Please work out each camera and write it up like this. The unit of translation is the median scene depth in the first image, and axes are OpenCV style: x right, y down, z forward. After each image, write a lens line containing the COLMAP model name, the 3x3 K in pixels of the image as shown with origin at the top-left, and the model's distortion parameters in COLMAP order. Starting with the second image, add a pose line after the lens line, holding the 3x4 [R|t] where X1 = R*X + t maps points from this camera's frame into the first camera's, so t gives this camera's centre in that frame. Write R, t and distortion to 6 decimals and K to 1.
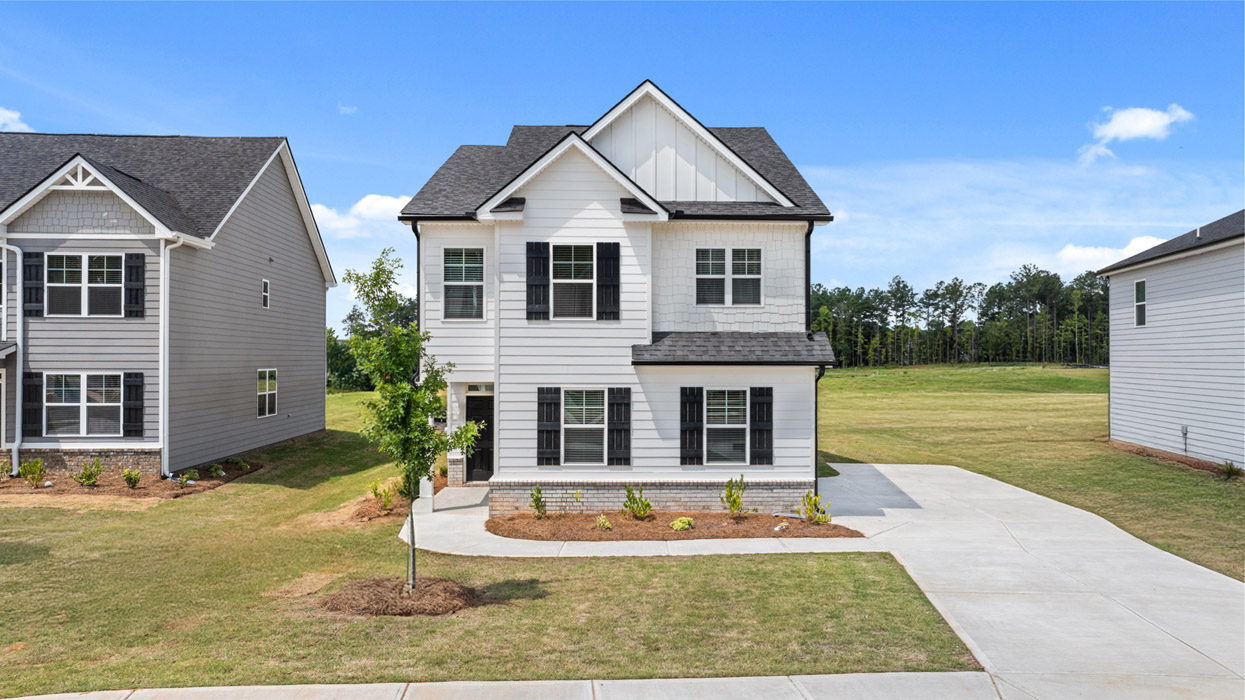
lens RADIAL K [[894.1, 0, 632.3], [0, 894.1, 342.8], [0, 0, 1]] dist [-0.031091, 0.038347]
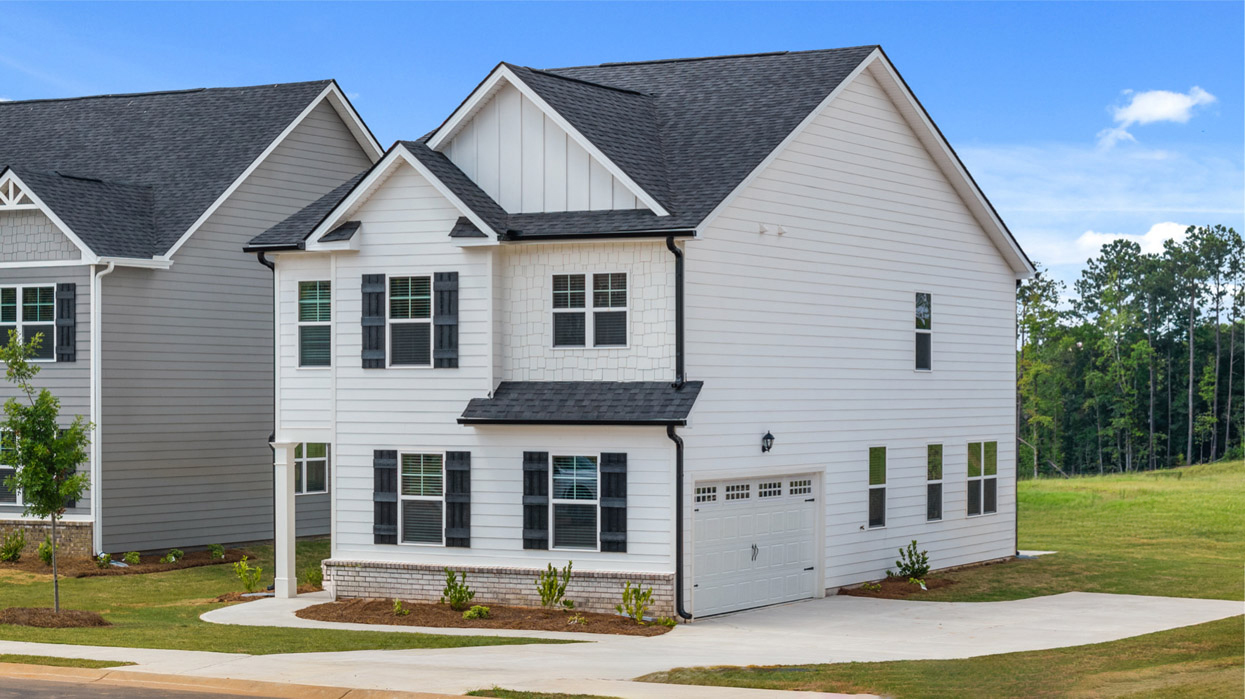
lens RADIAL K [[2579.2, 0, 624.8], [0, 2579.2, 357.3], [0, 0, 1]] dist [-0.121327, 0.000000]
pose [[0.864834, -0.008080, -0.501992, 1.286979], [0.009680, 0.999953, 0.000582, -0.034934], [0.501964, -0.005363, 0.864872, -0.941576]]
